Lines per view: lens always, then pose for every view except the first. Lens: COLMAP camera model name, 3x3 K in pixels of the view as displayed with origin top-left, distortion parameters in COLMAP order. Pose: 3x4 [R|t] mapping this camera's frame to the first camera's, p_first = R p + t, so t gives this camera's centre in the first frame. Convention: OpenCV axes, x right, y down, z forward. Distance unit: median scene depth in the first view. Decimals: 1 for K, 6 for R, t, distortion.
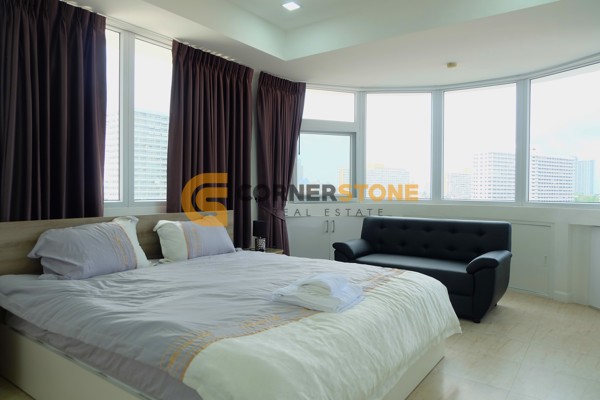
lens RADIAL K [[408.0, 0, 300.6], [0, 408.0, 196.4], [0, 0, 1]] dist [-0.079440, 0.078851]
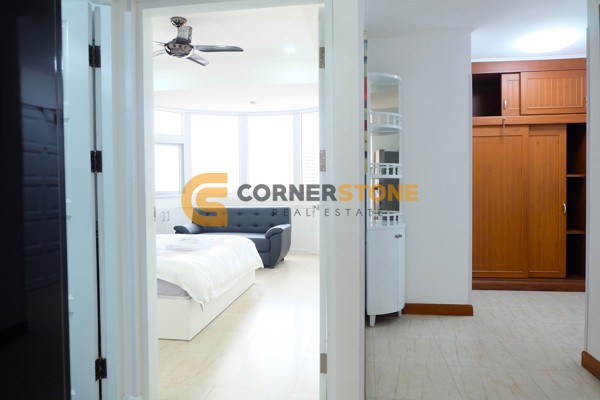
lens RADIAL K [[408.0, 0, 300.6], [0, 408.0, 196.4], [0, 0, 1]] dist [-0.079440, 0.078851]
pose [[0.888079, -0.031974, 0.458577, -0.171426], [0.025790, 0.999472, 0.019744, -0.004836], [-0.458966, -0.005708, 0.888435, -0.429525]]
